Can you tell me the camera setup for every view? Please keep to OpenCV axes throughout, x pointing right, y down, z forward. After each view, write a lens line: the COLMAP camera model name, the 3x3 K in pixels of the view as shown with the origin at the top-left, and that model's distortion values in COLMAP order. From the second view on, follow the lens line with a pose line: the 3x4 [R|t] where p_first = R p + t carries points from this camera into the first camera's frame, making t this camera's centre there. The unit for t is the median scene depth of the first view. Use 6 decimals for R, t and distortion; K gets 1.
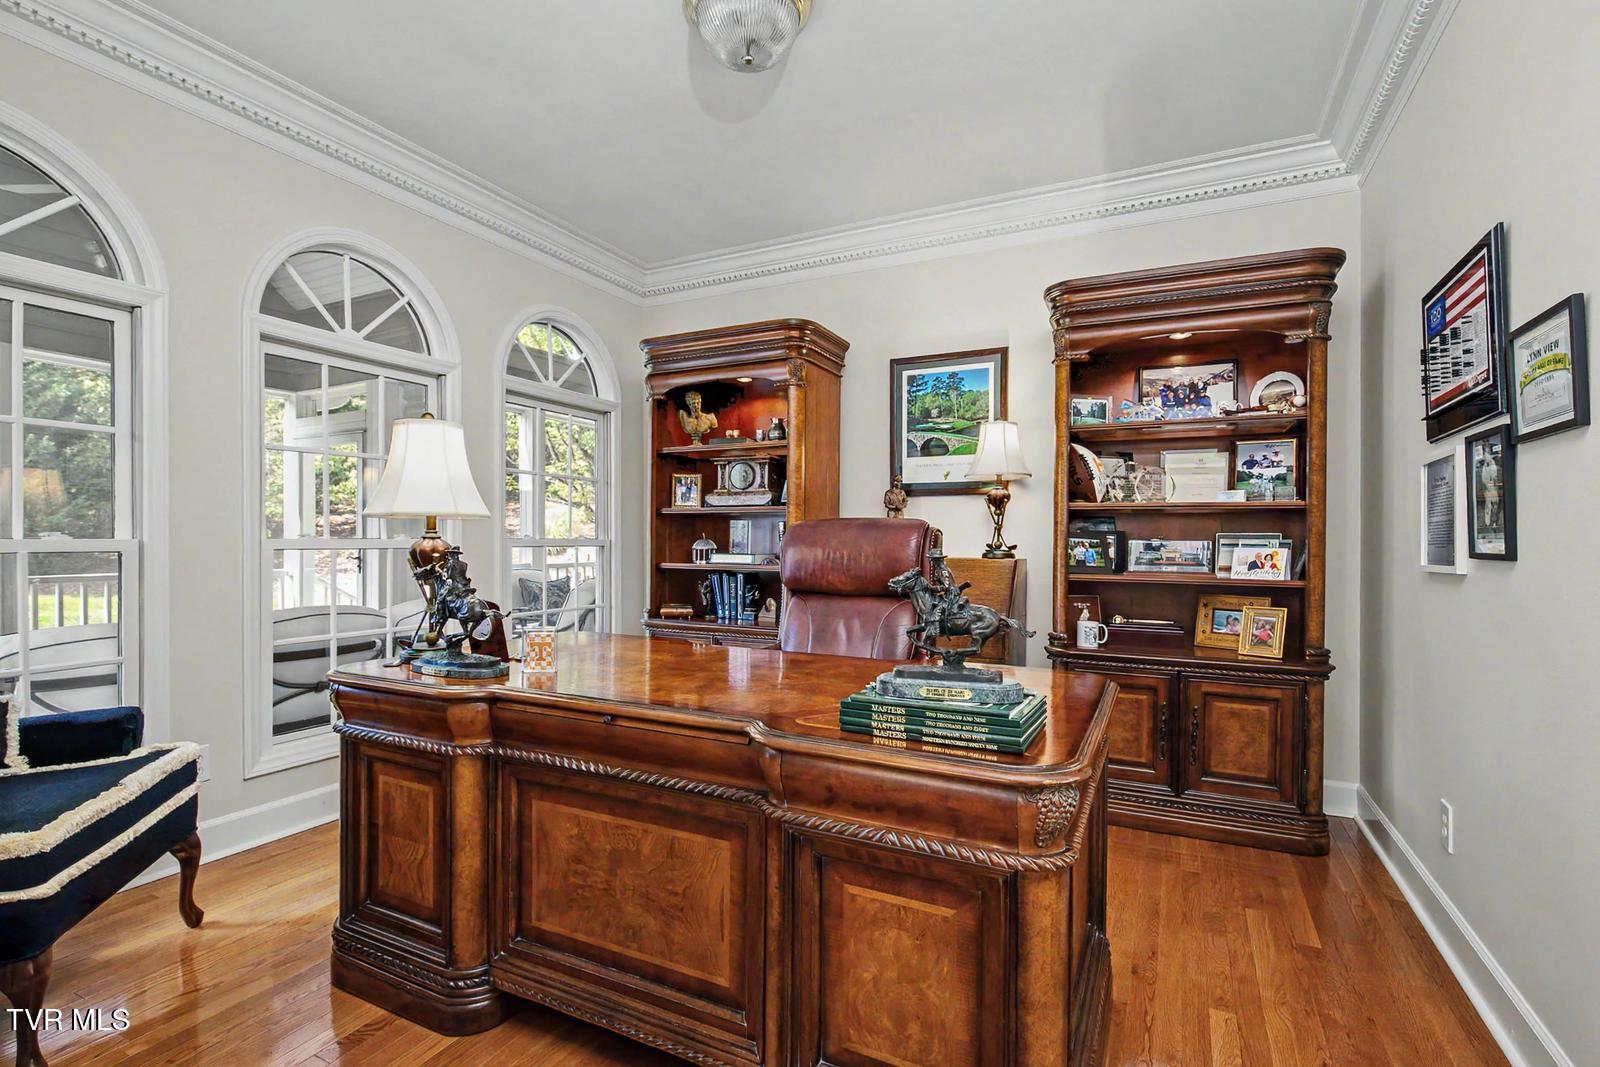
lens RADIAL K [[723.5, 0, 796.8], [0, 723.5, 539.4], [0, 0, 1]] dist [0.006711, 0.001704]
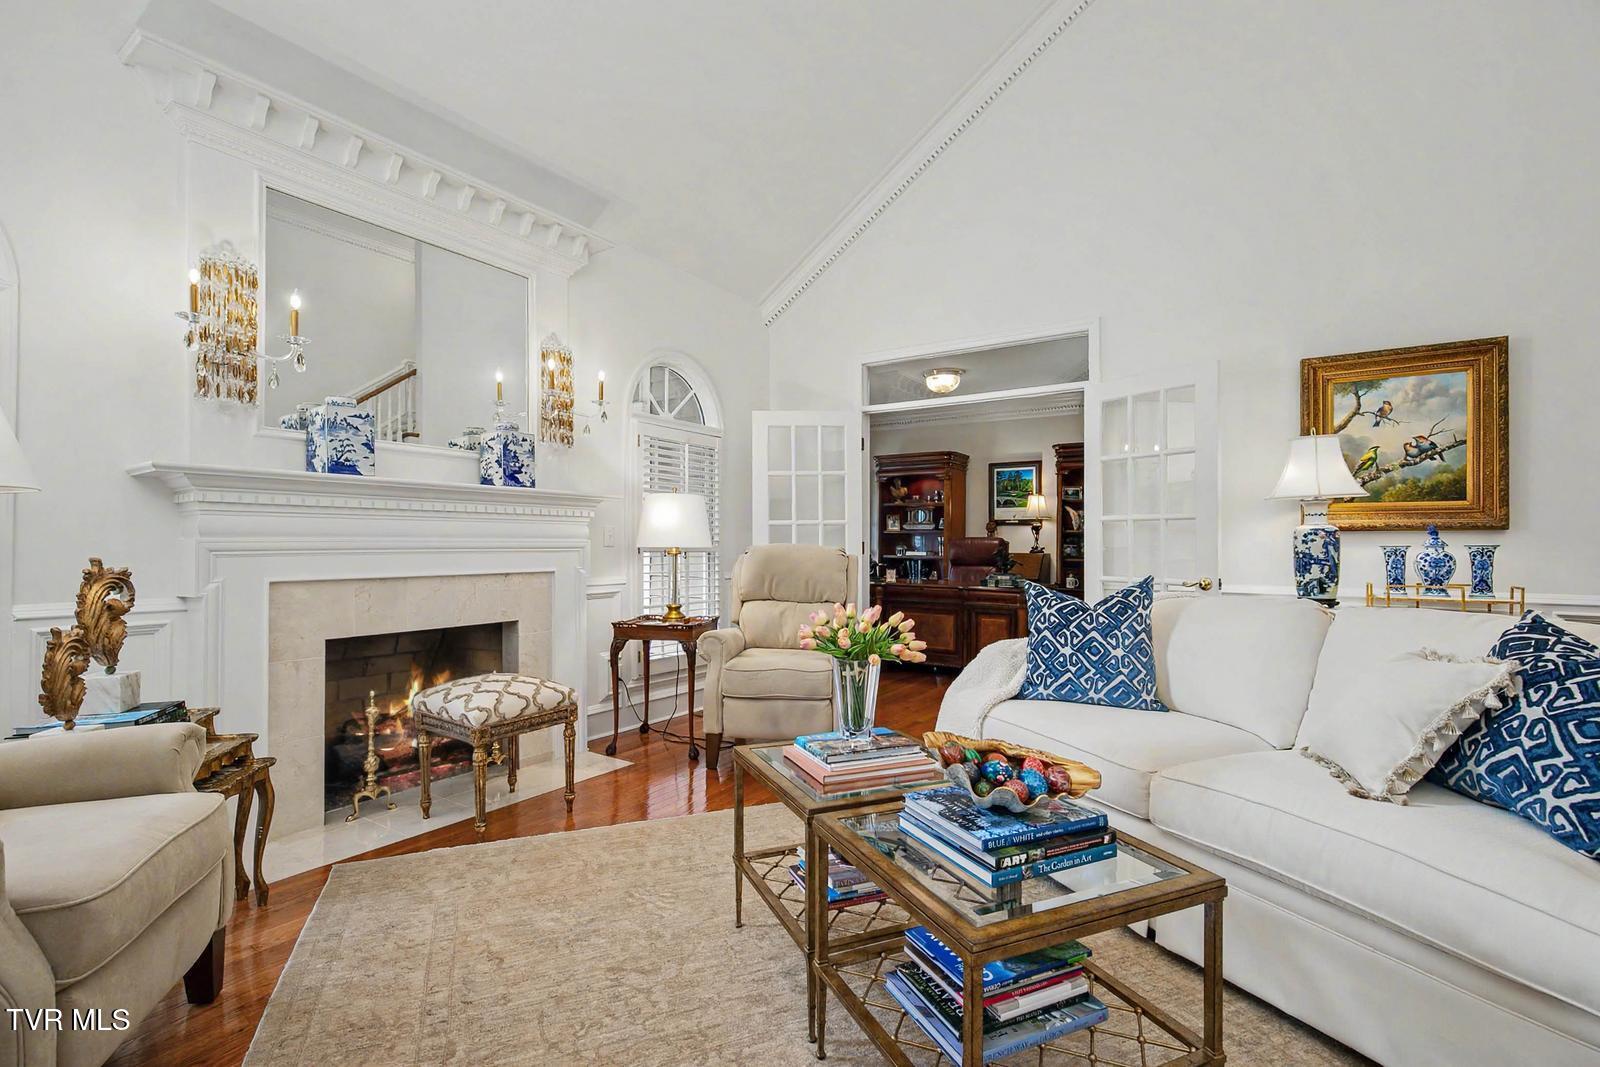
lens RADIAL K [[723.5, 0, 795.2], [0, 723.5, 540.4], [0, 0, 1]] dist [0.006711, 0.001704]
pose [[0.991902, -0.003547, -0.126954, -0.178731], [0.003707, 0.999993, 0.001030, -0.017903], [0.126949, -0.001492, 0.991908, -1.284212]]
